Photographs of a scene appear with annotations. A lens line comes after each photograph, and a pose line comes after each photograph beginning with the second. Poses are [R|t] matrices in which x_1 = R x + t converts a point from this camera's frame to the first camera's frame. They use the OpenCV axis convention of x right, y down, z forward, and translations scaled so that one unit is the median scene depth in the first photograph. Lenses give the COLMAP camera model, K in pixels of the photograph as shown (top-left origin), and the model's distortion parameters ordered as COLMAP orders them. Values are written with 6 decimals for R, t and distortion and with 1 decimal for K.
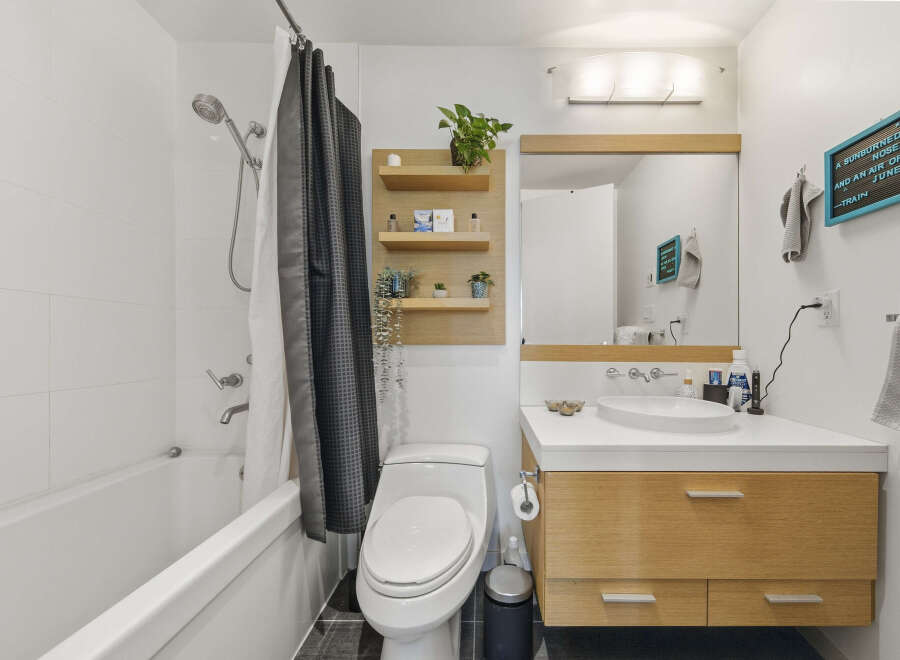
lens RADIAL K [[366.8, 0, 485.5], [0, 366.8, 346.1], [0, 0, 1]] dist [-0.000992, 0.000038]
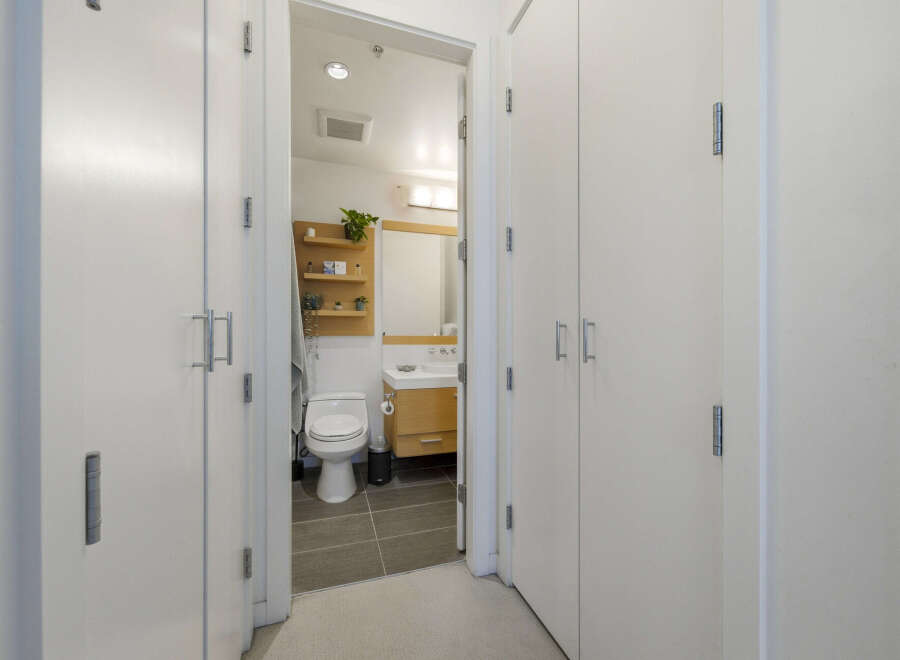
lens RADIAL K [[366.9, 0, 452.7], [0, 366.9, 337.0], [0, 0, 1]] dist [-0.000766, 0.000681]
pose [[0.949080, -0.001400, 0.315031, -0.159629], [0.001702, 0.999998, -0.000682, 0.004147], [-0.315029, 0.001184, 0.949081, -0.898960]]
